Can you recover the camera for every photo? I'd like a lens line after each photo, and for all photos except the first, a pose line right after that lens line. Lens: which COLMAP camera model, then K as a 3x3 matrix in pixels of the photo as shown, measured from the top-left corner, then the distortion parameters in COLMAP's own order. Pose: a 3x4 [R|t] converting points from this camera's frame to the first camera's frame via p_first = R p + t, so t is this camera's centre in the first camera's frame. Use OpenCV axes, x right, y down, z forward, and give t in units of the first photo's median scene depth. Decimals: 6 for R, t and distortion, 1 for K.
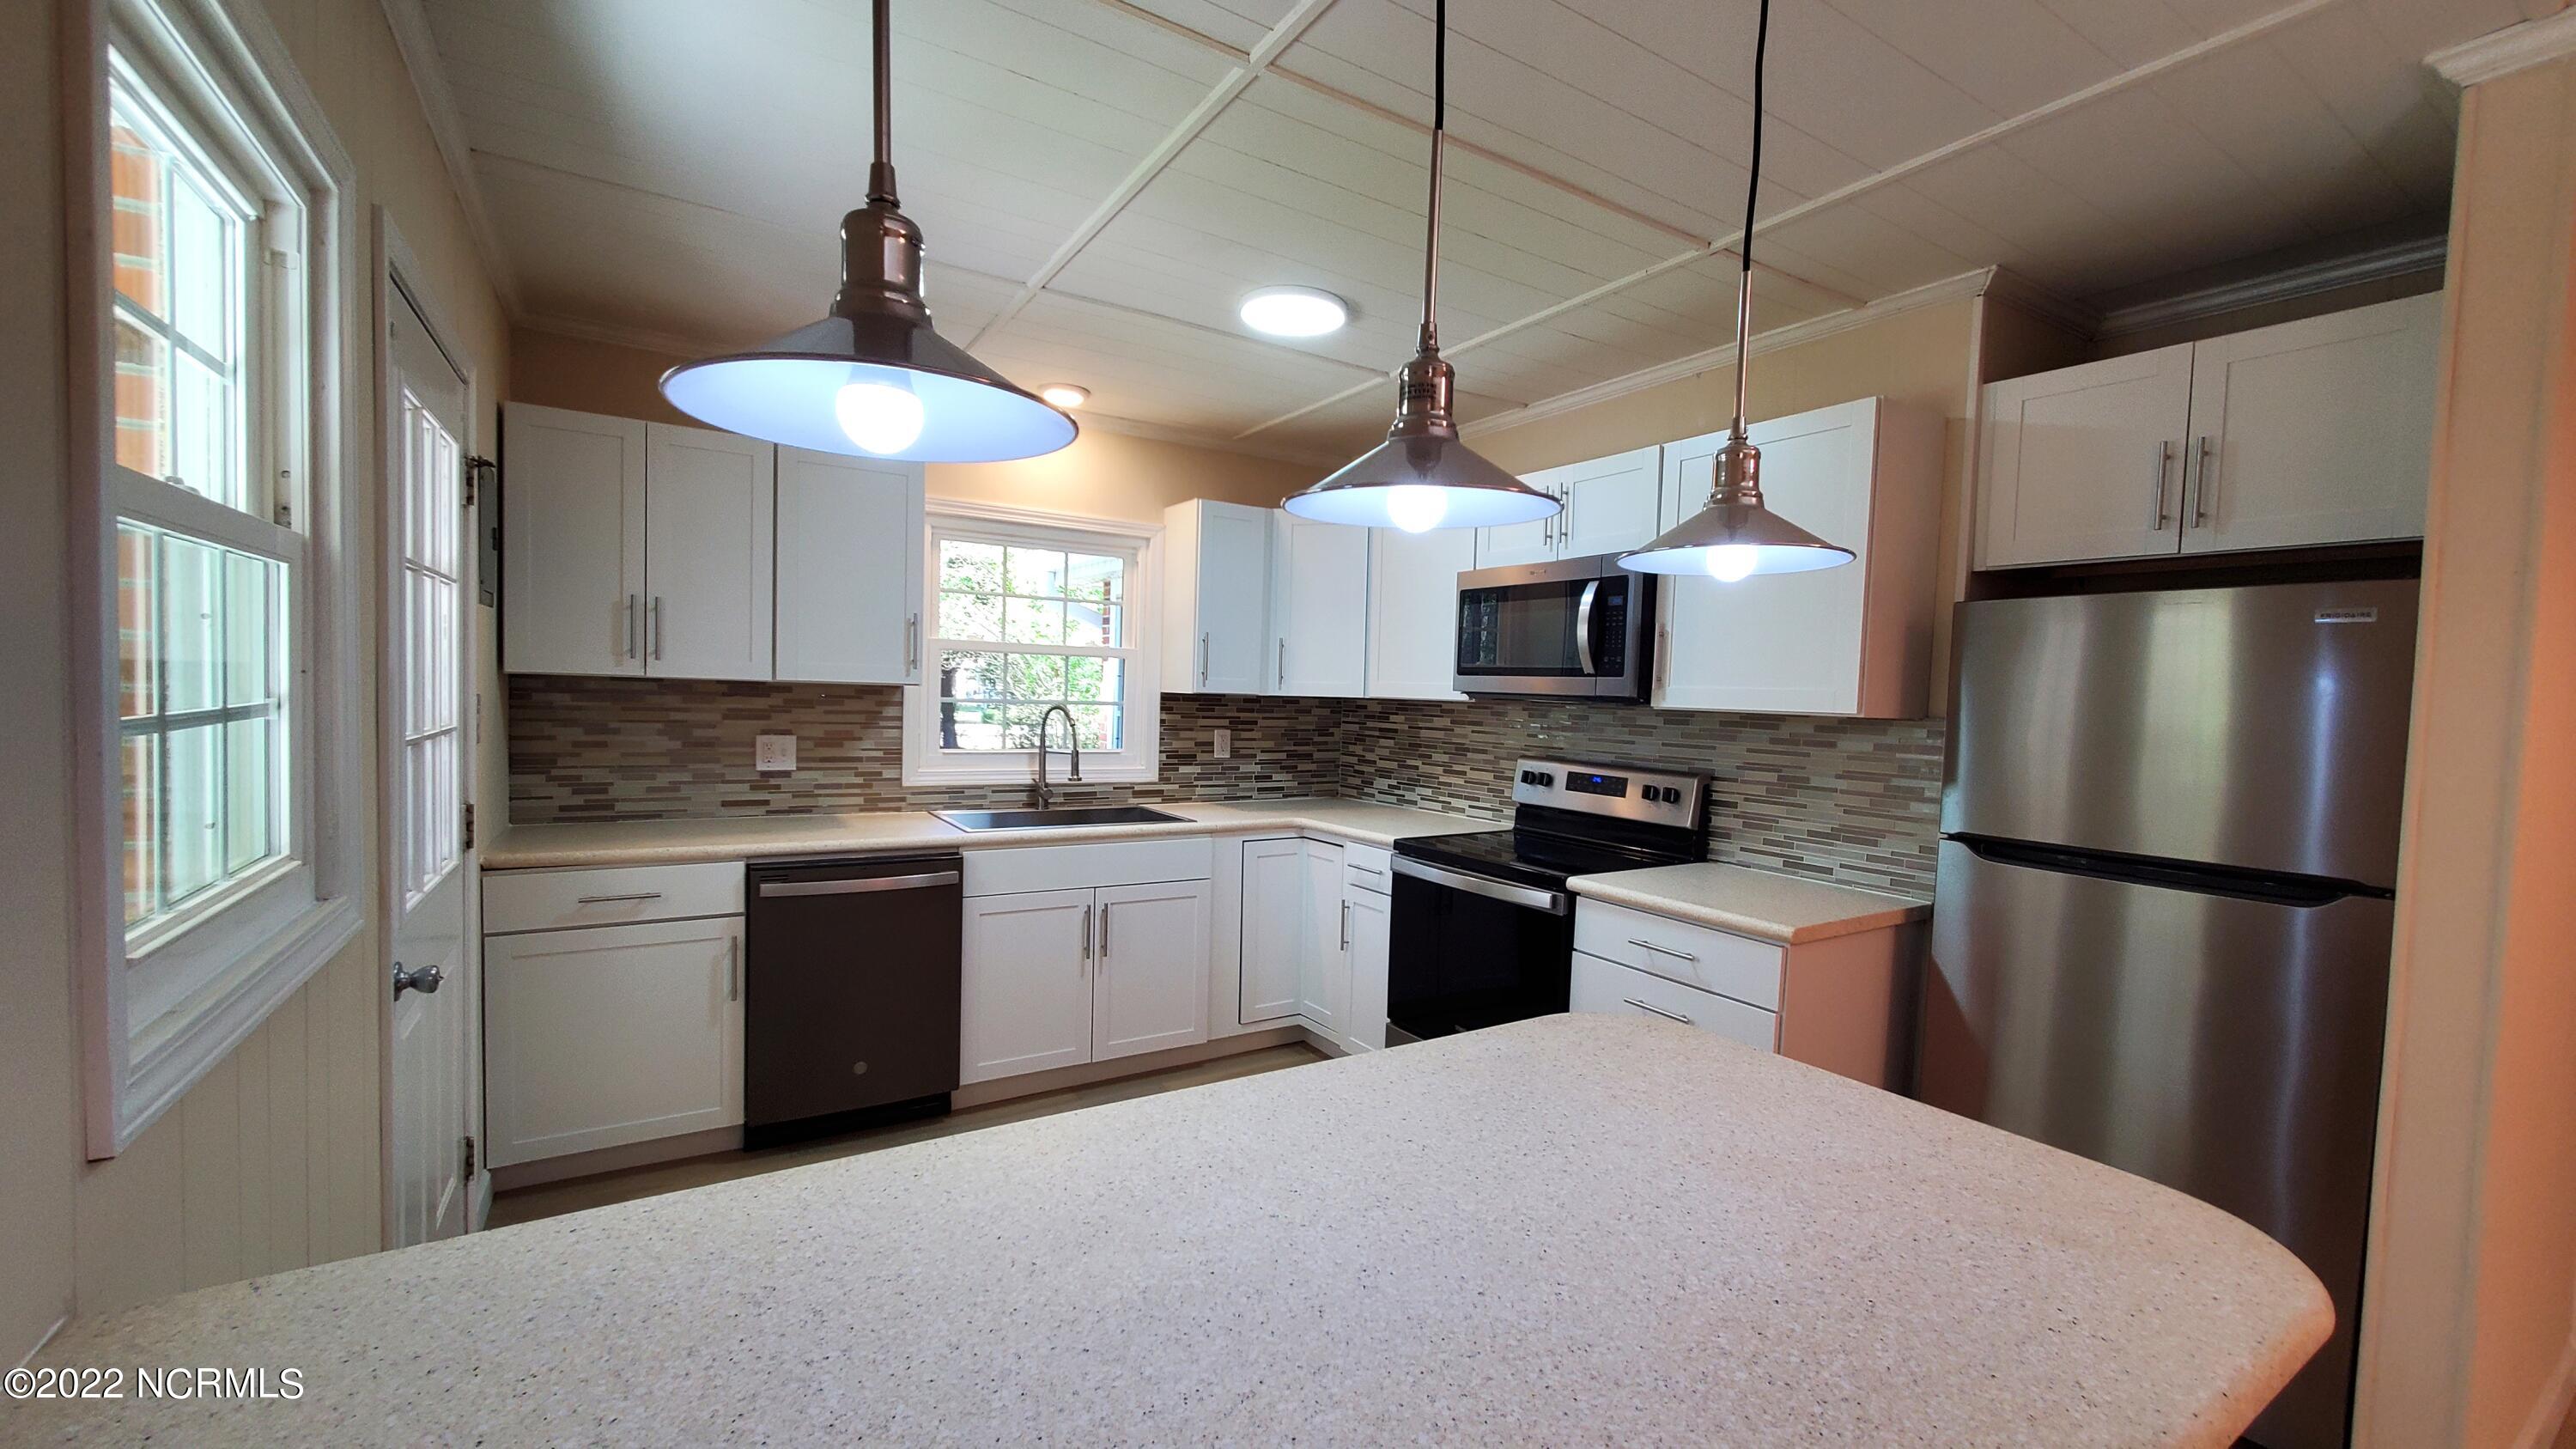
lens RADIAL K [[1024.5, 0, 1291.6], [0, 1024.5, 744.6], [0, 0, 1]] dist [0.001438, -0.001125]
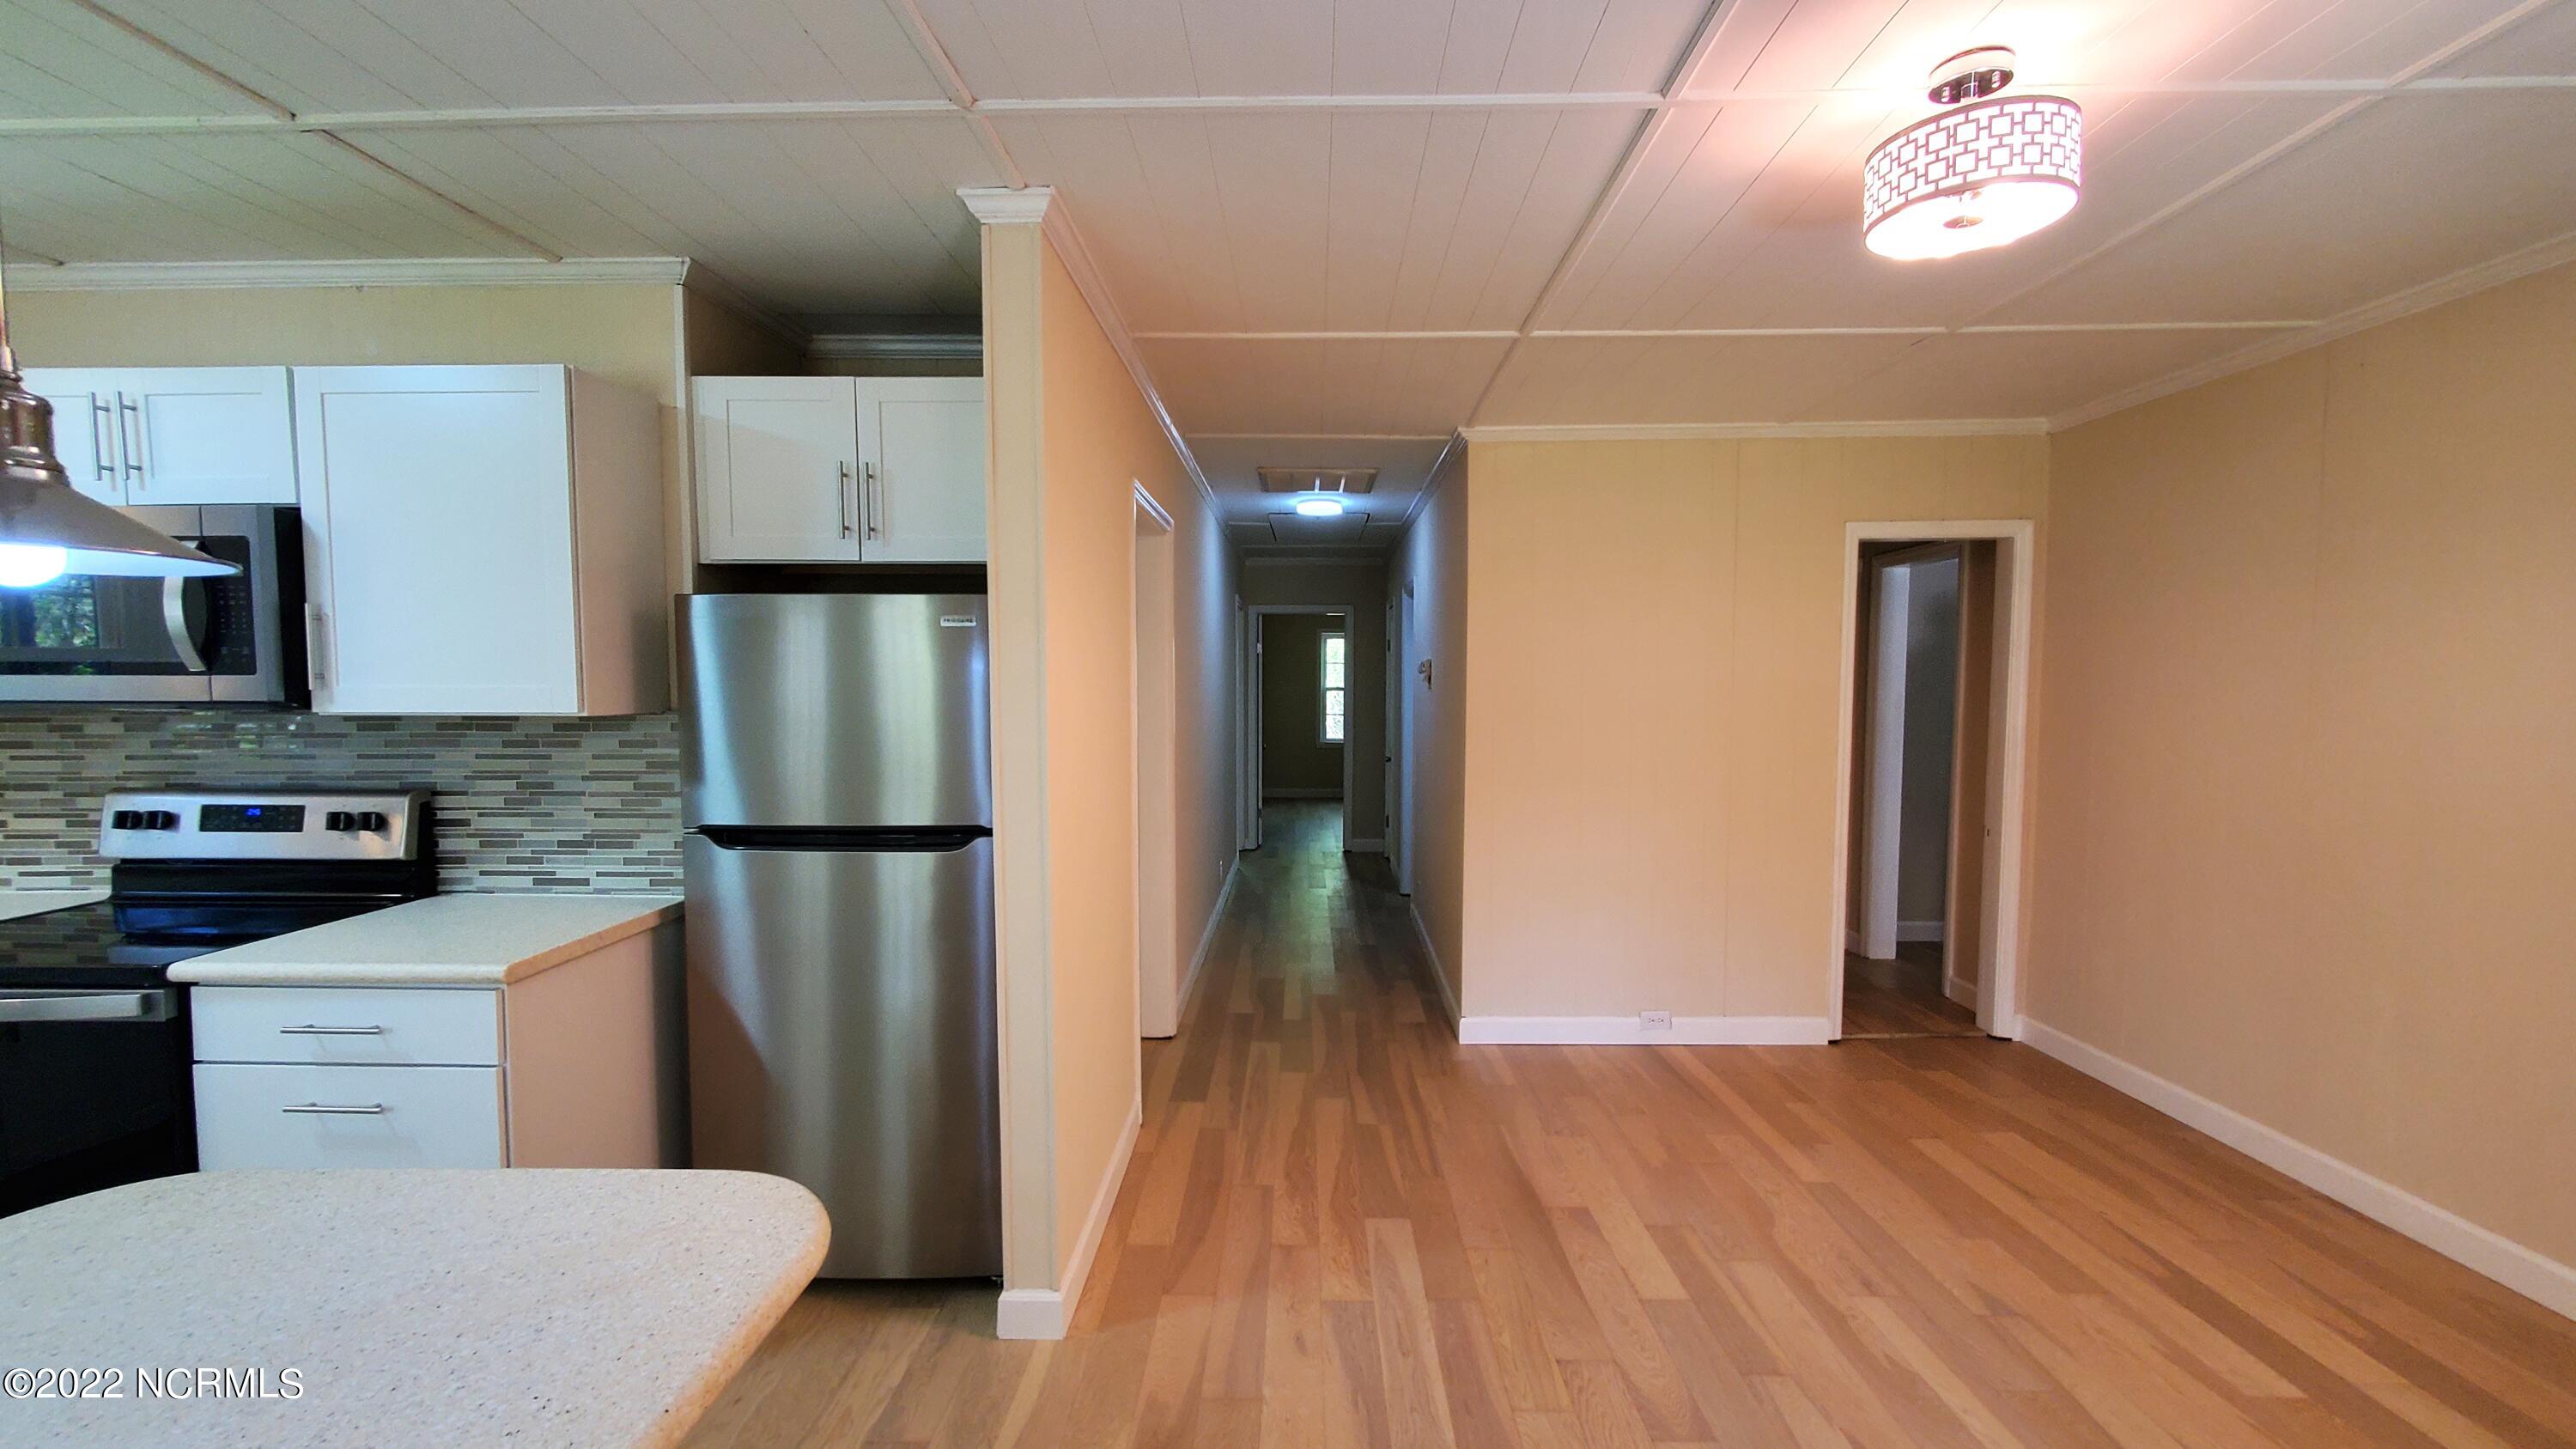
lens RADIAL K [[1024.5, 0, 1289.0], [0, 1024.5, 739.4], [0, 0, 1]] dist [0.001438, -0.001125]
pose [[0.548126, -0.081467, 0.832419, 0.098292], [0.060840, 0.996492, 0.057463, -0.014652], [-0.834180, 0.019147, 0.551159, -0.024841]]
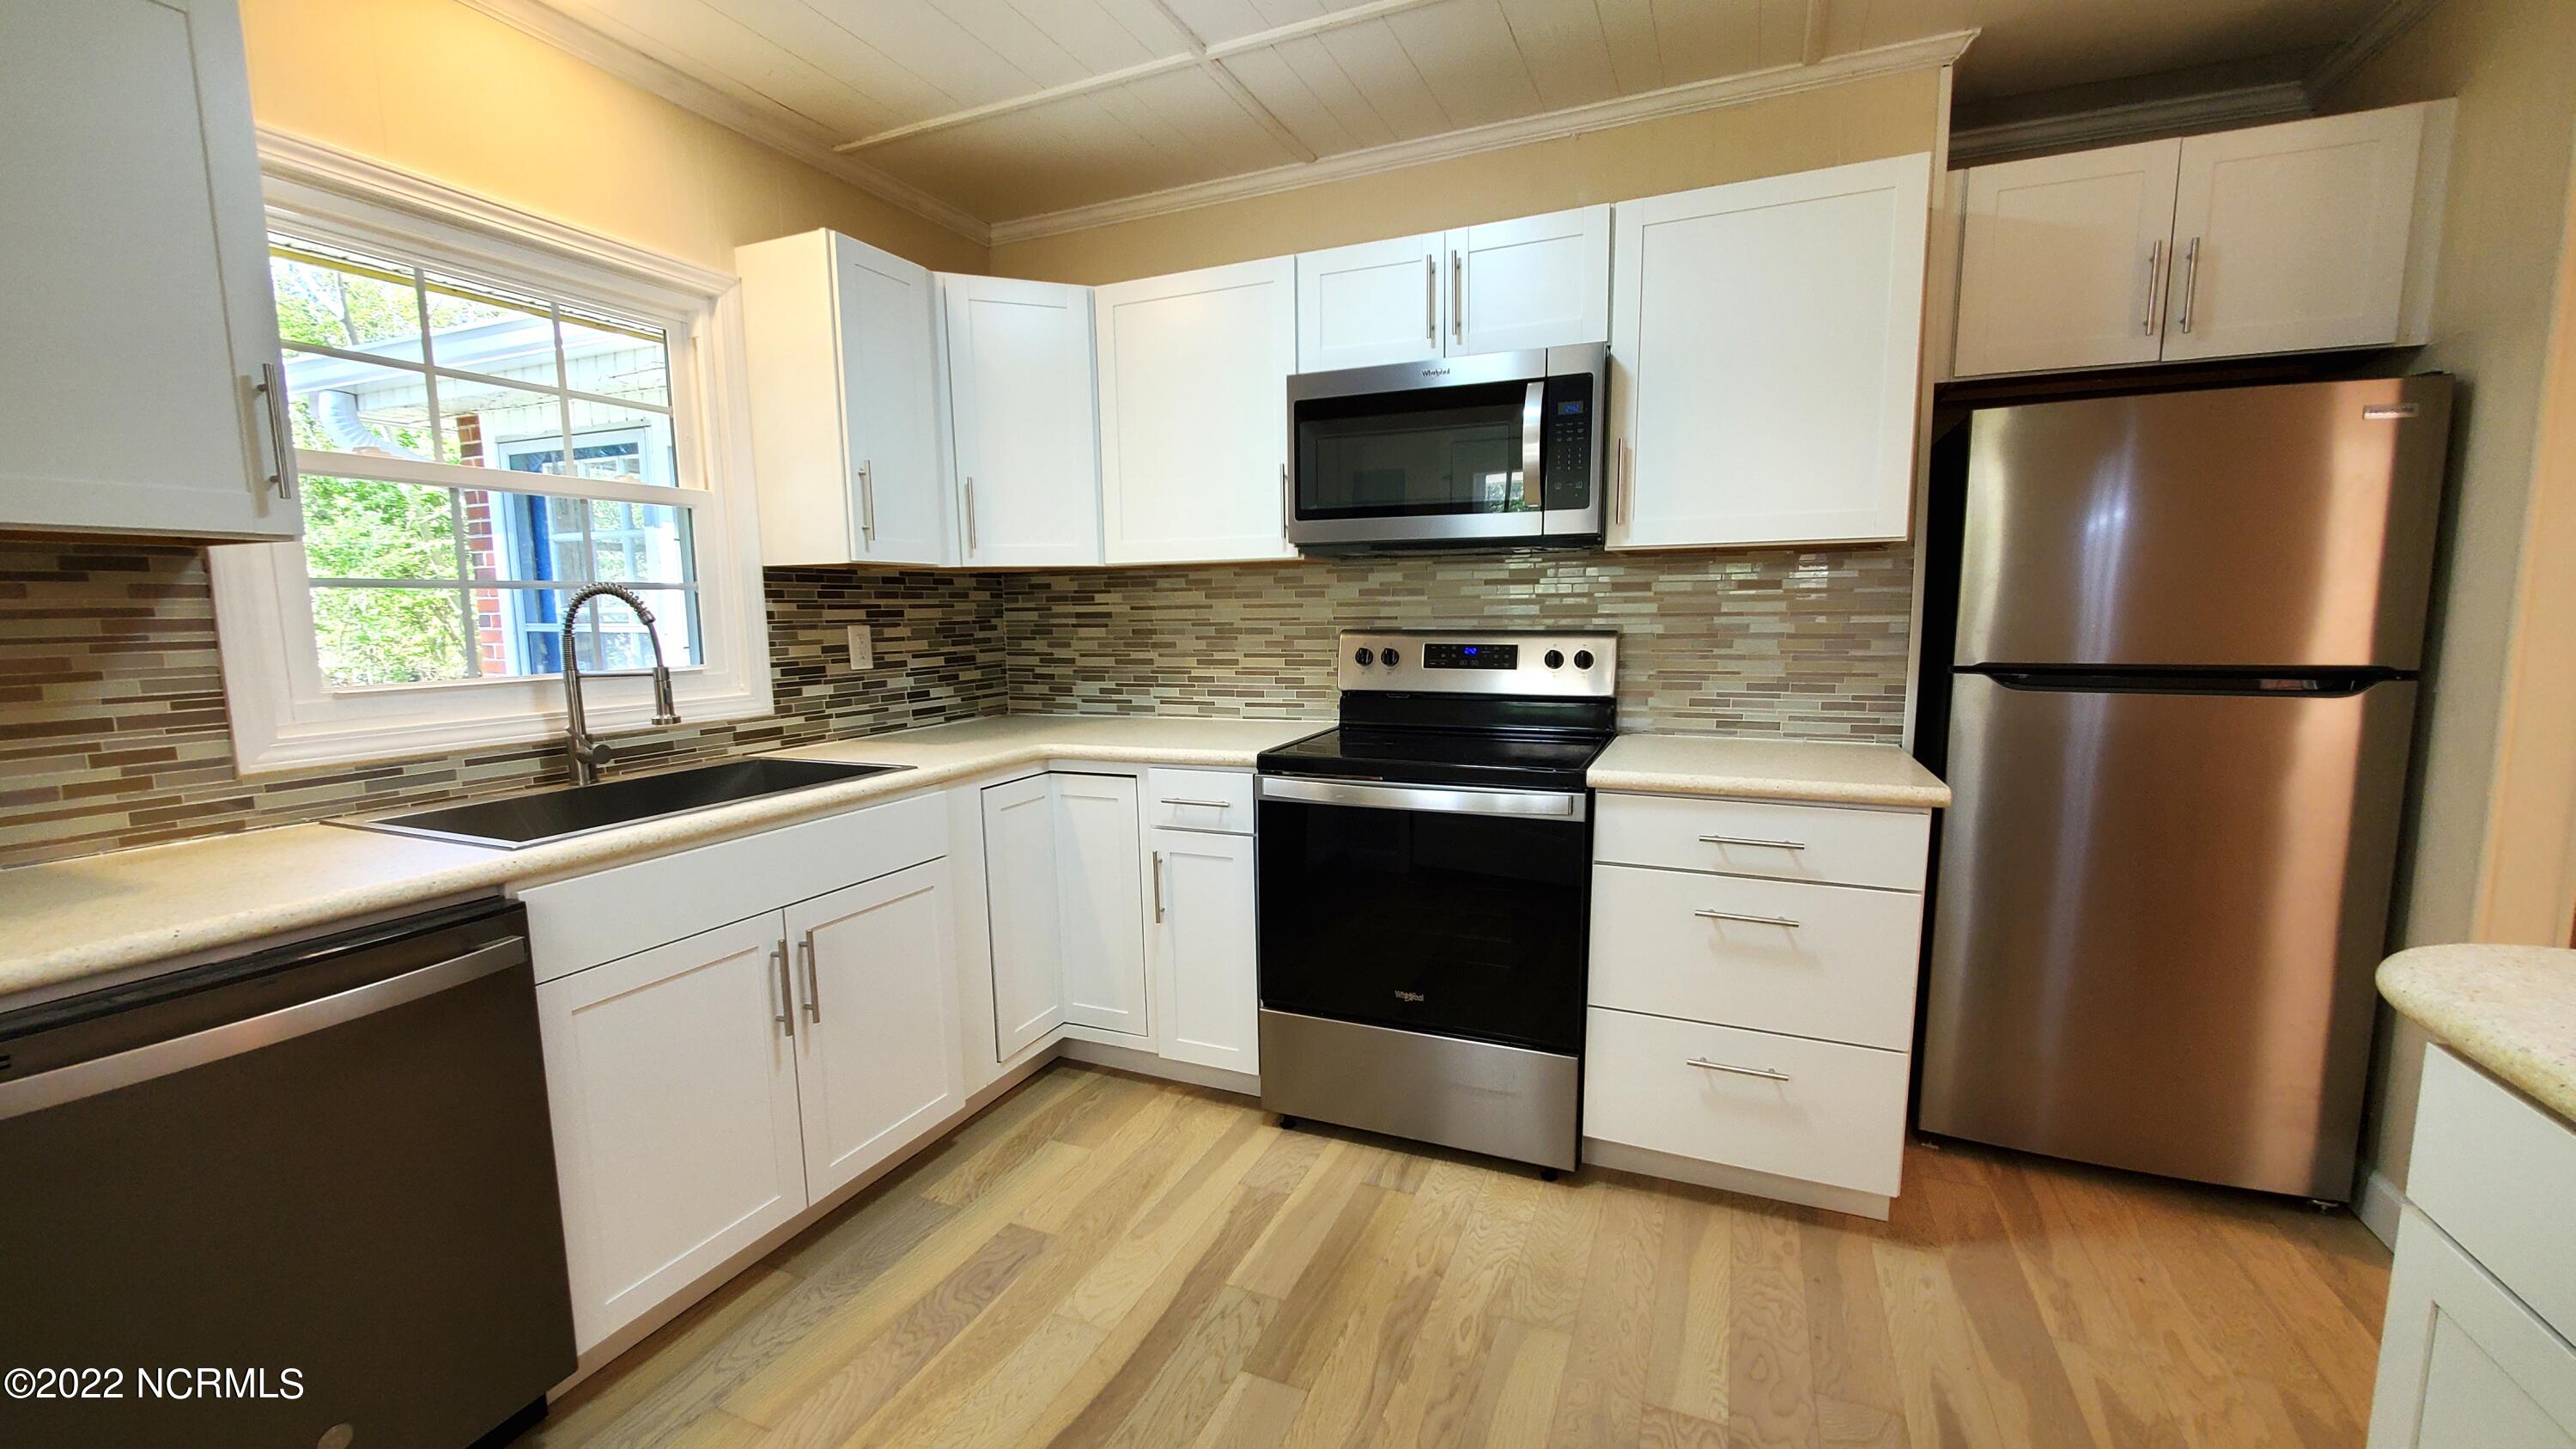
lens RADIAL K [[1024.5, 0, 1291.8], [0, 1024.5, 737.7], [0, 0, 1]] dist [0.001438, -0.001125]
pose [[0.827636, -0.112937, 0.549785, -0.270579], [0.068226, 0.992526, 0.101179, 0.011551], [-0.557102, -0.046230, 0.829156, 0.410580]]
